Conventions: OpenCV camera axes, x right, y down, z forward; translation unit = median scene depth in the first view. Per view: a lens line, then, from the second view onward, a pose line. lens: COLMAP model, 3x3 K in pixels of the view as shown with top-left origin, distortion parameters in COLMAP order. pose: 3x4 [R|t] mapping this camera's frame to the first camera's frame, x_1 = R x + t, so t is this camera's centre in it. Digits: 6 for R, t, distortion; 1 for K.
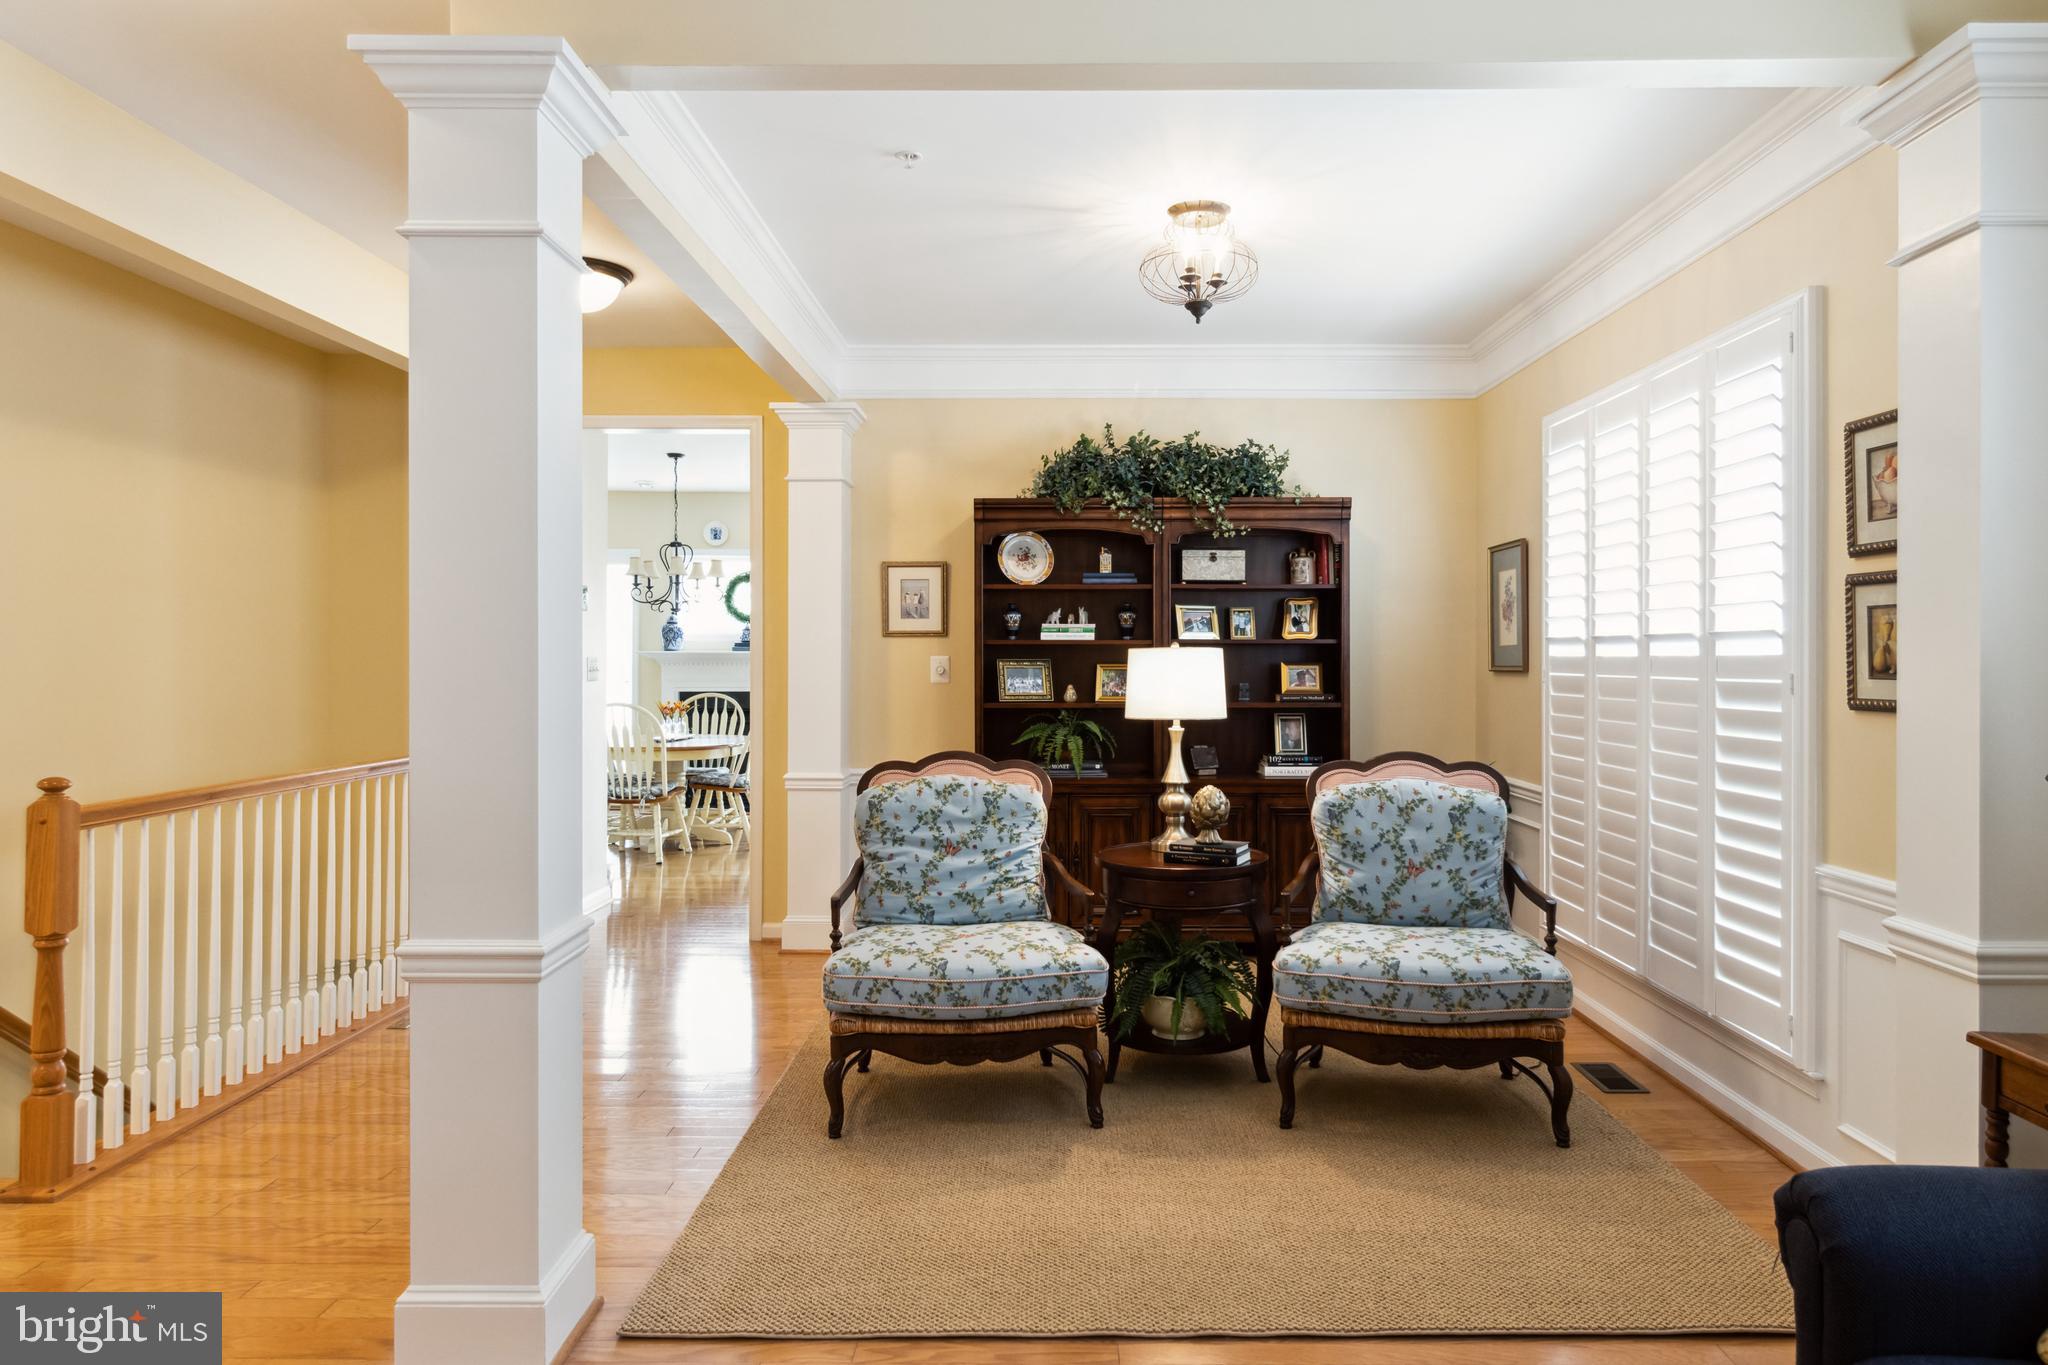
lens RADIAL K [[1311.5, 0, 1033.5], [0, 1311.5, 666.1], [0, 0, 1]] dist [-0.009119, -0.001166]
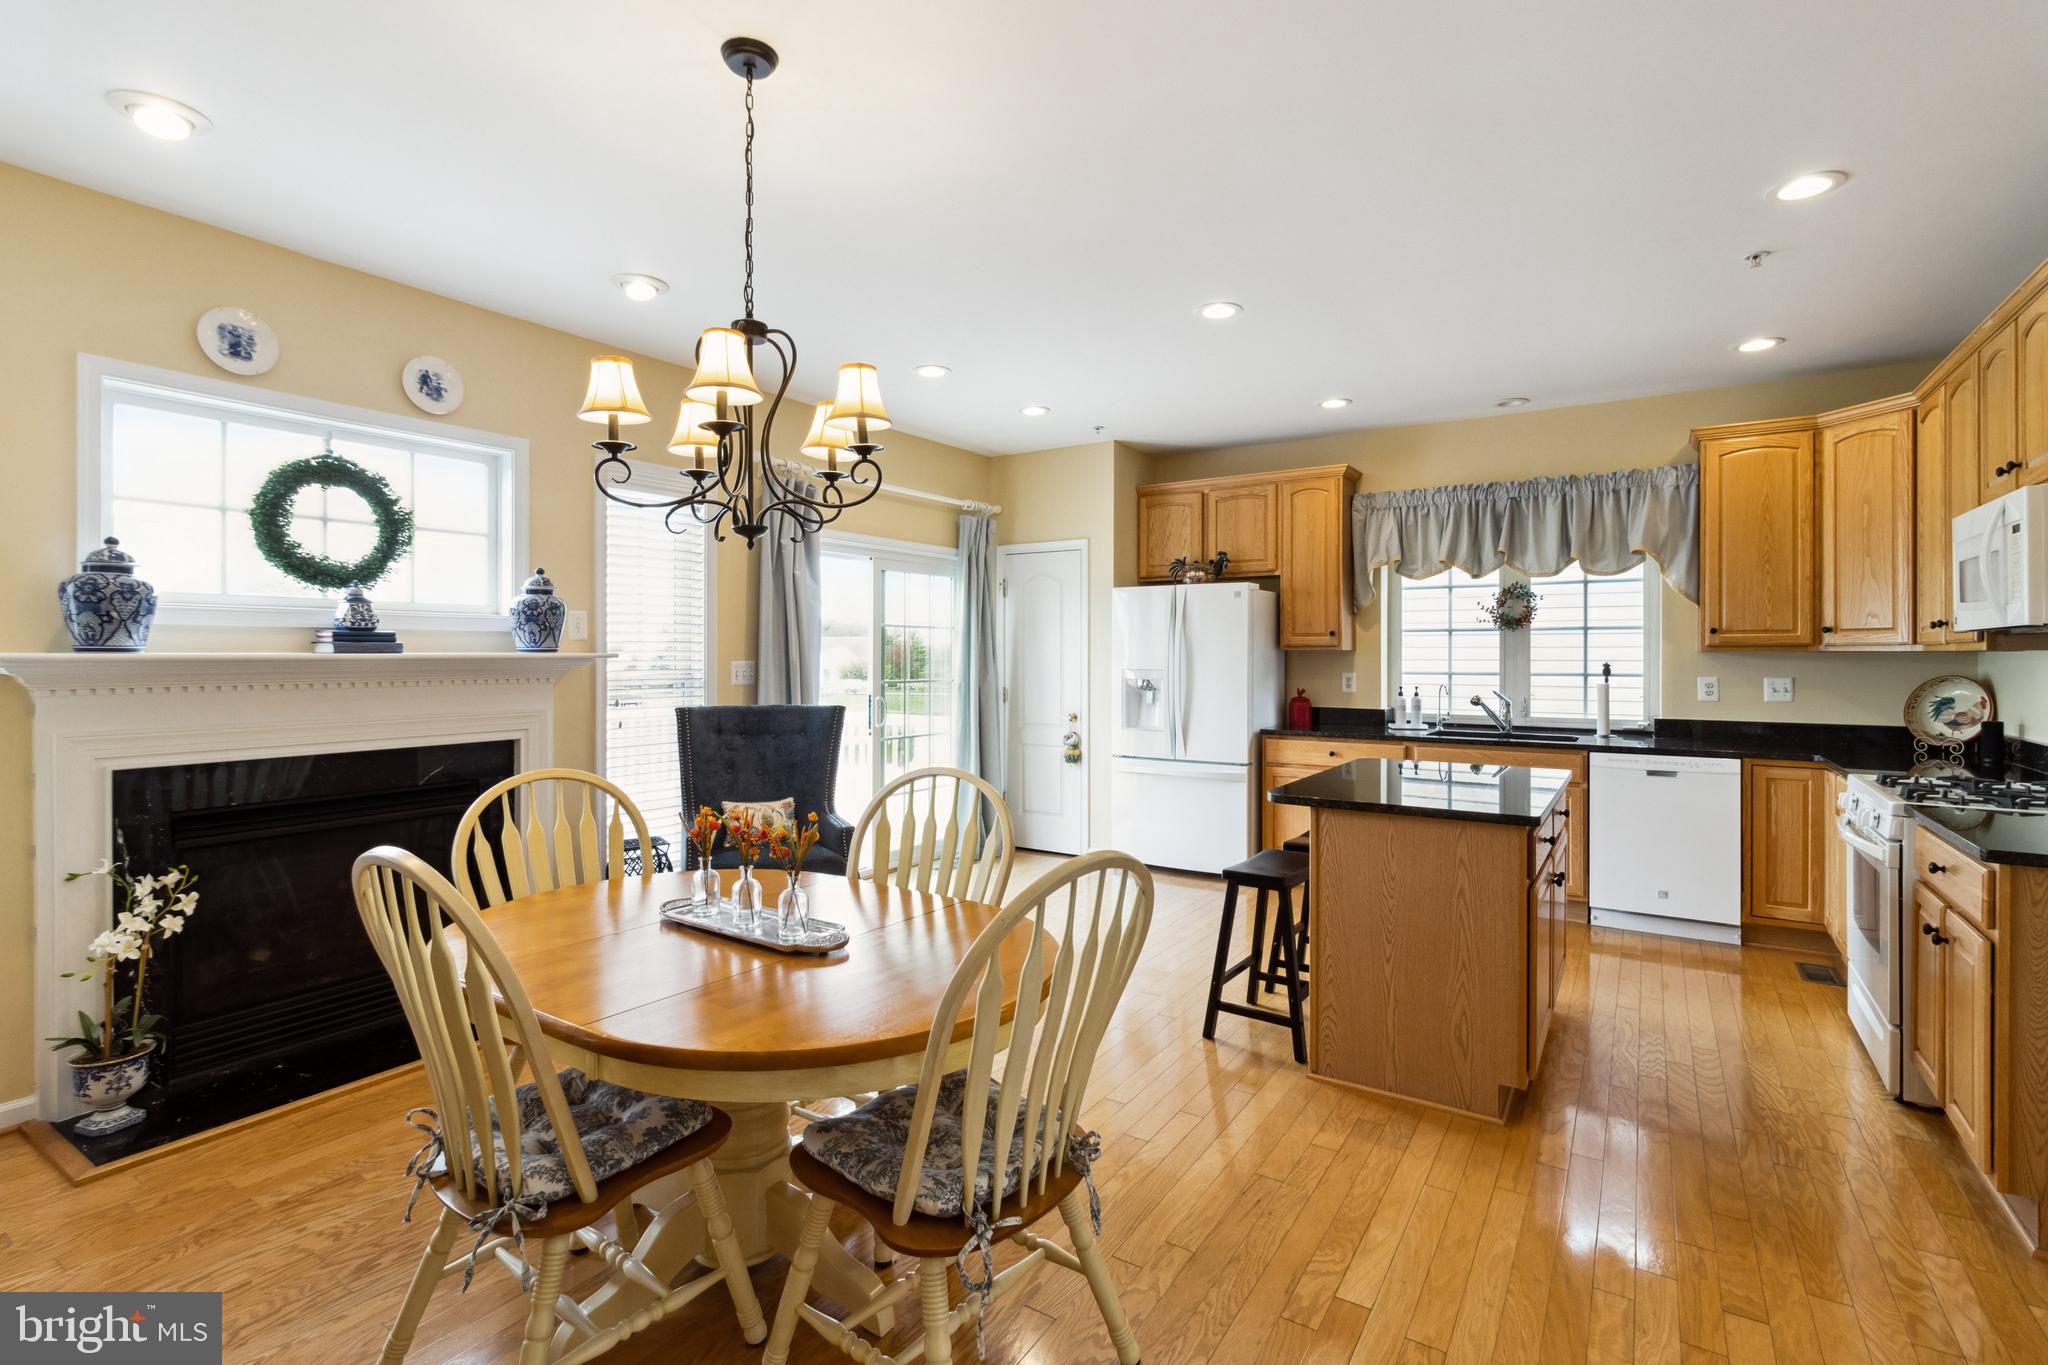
lens RADIAL K [[950.5, 0, 1032.1], [0, 950.5, 654.0], [0, 0, 1]] dist [0.002408, 0.001563]
pose [[0.536725, -0.001497, 0.843756, -0.707295], [0.005653, 0.999982, -0.001822, -0.018772], [-0.843738, 0.005747, 0.536724, 1.326997]]
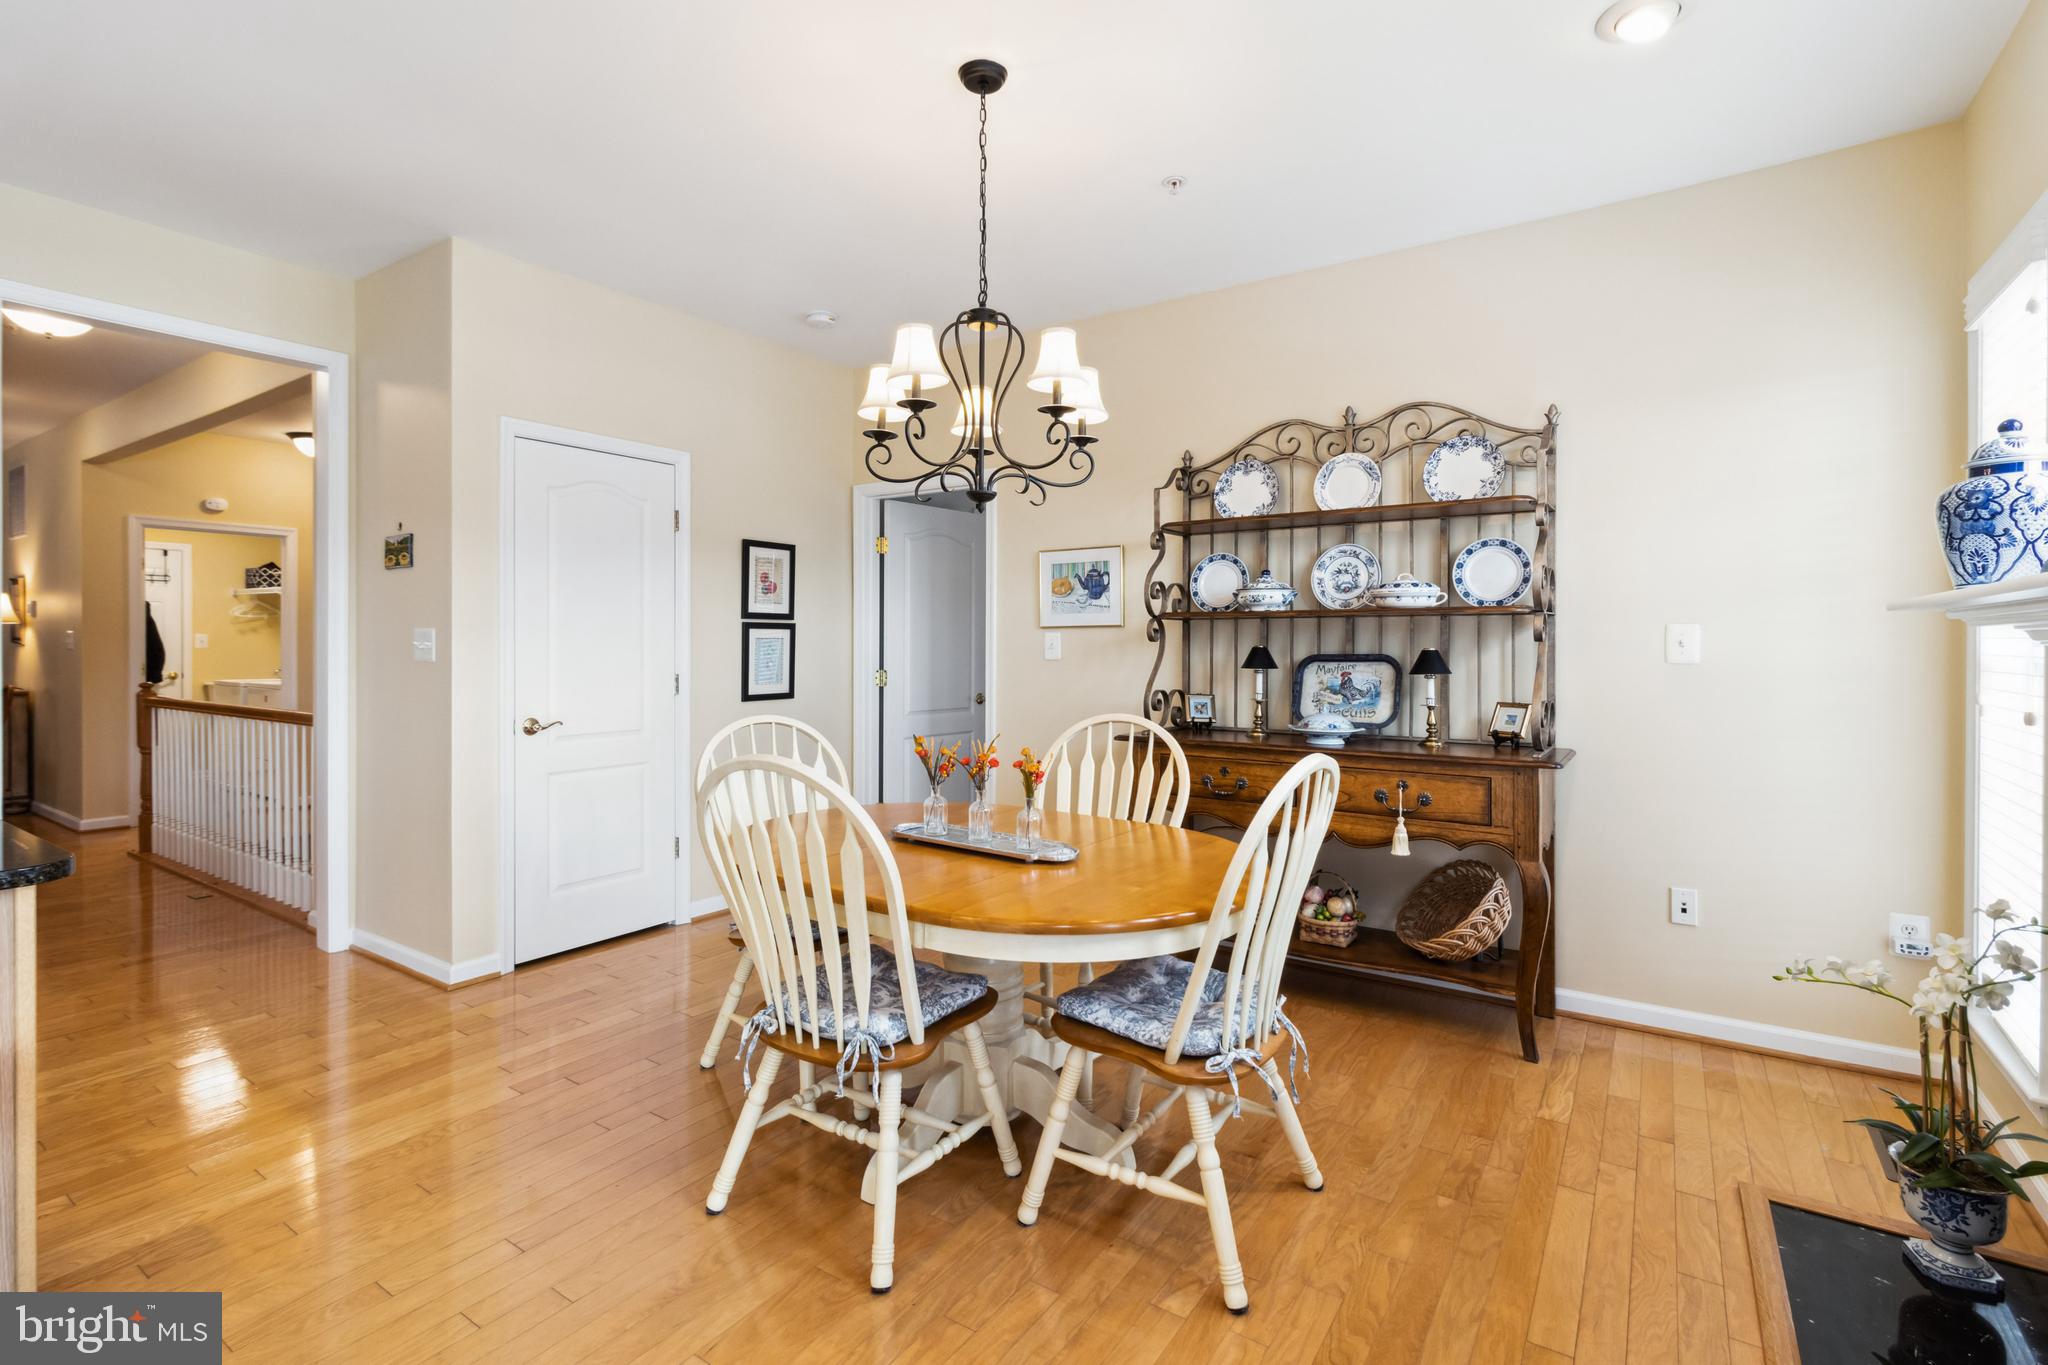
lens RADIAL K [[950.5, 0, 1020.7], [0, 950.5, 643.8], [0, 0, 1]] dist [0.002408, 0.001563]
pose [[-0.558573, -0.001588, -0.829454, -0.089987], [-0.007067, 0.999971, 0.002845, -0.003843], [0.829426, 0.007451, -0.558568, 1.891710]]
